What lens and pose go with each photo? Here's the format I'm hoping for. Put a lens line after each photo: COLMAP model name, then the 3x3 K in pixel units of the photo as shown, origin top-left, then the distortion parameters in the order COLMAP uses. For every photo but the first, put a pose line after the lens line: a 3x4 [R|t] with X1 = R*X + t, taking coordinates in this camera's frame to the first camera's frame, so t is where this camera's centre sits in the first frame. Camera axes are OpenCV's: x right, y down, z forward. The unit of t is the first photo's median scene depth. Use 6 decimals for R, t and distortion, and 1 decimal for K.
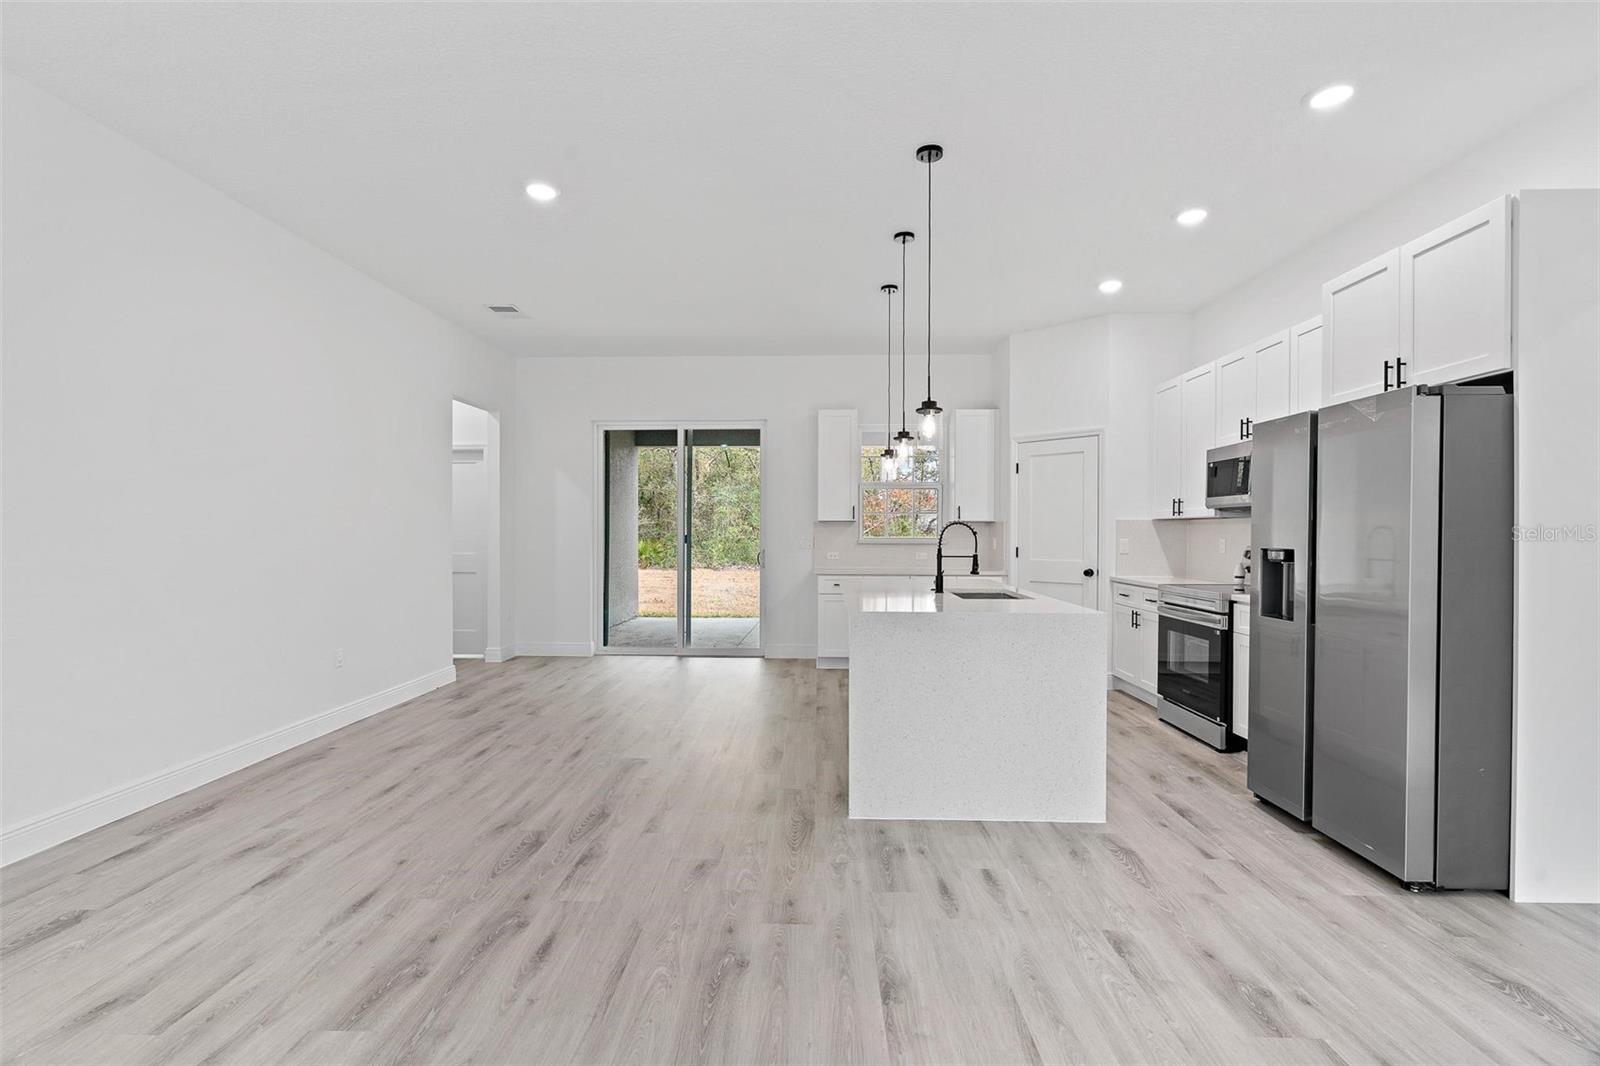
lens RADIAL K [[715.7, 0, 798.5], [0, 715.7, 540.0], [0, 0, 1]] dist [-0.008021, 0.000717]
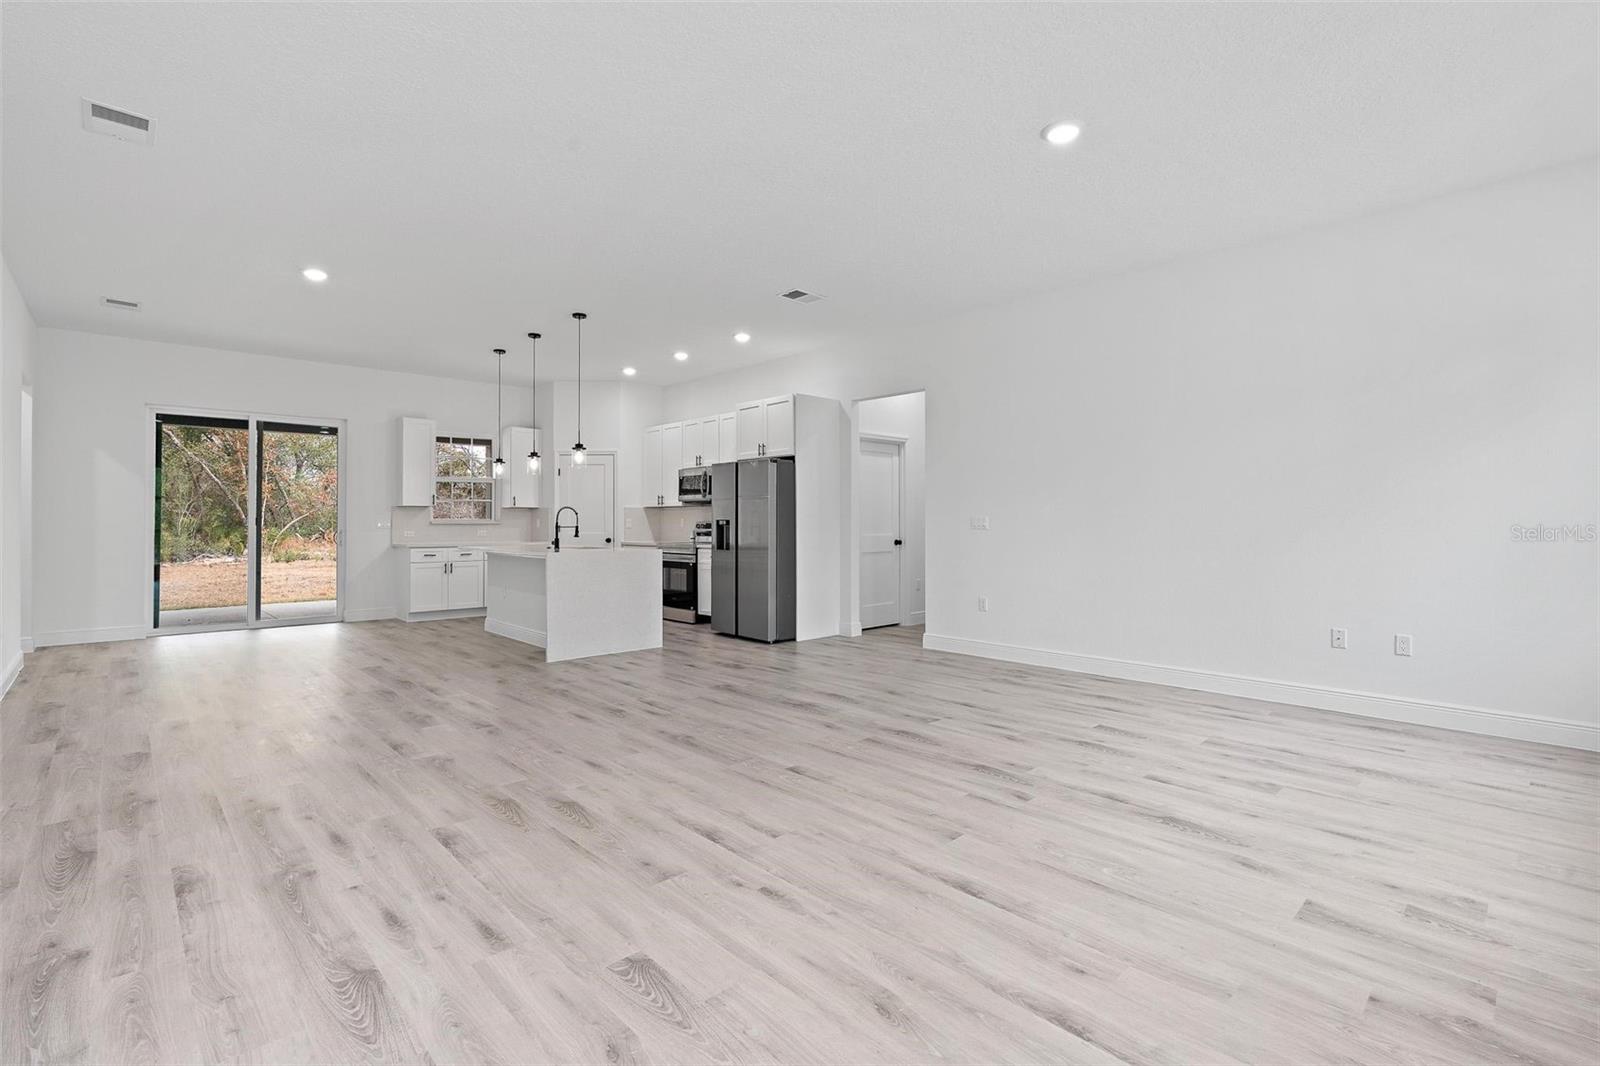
lens RADIAL K [[724.9, 0, 798.9], [0, 724.9, 524.2], [0, 0, 1]] dist [-0.004467, 0.001456]
pose [[0.708607, -0.005088, 0.705585, -0.663034], [0.010908, 0.999933, -0.003744, 0.030913], [-0.705519, 0.010350, 0.708615, -0.683952]]
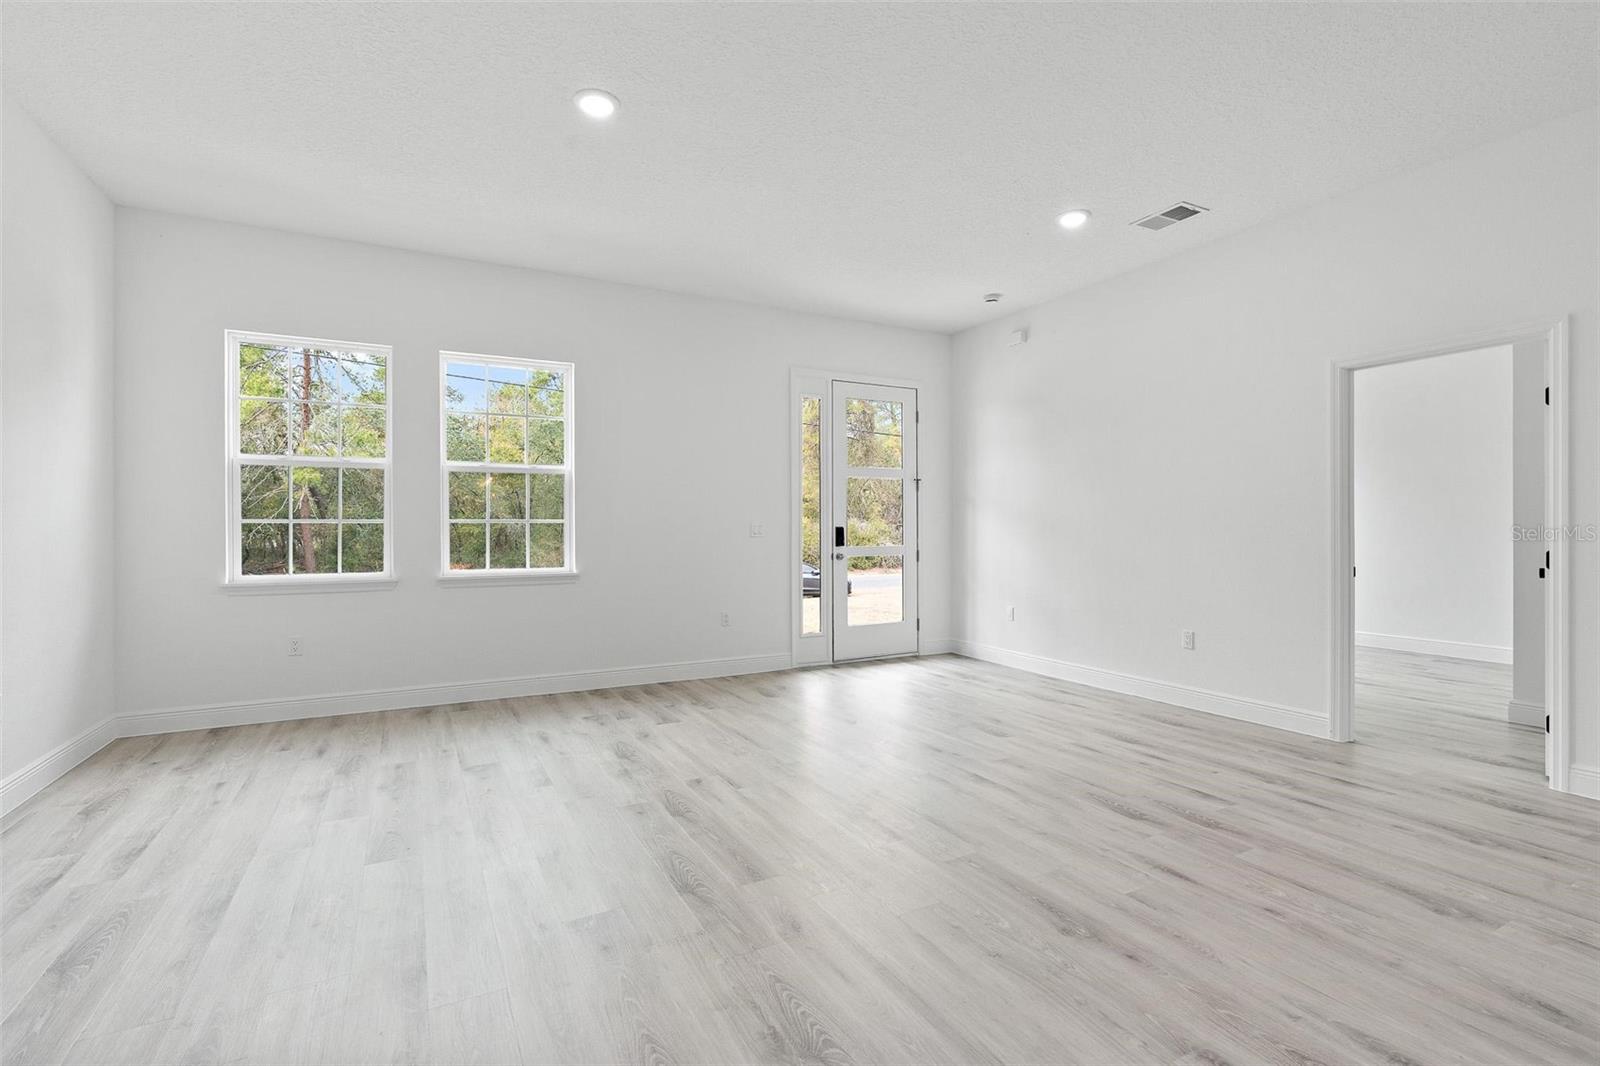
lens RADIAL K [[724.9, 0, 798.9], [0, 724.9, 524.2], [0, 0, 1]] dist [-0.004467, 0.001456]
pose [[-0.869749, -0.003774, -0.493479, 0.399023], [-0.006693, 0.999969, 0.004151, 0.014953], [0.493448, 0.006913, -0.869748, 0.532655]]
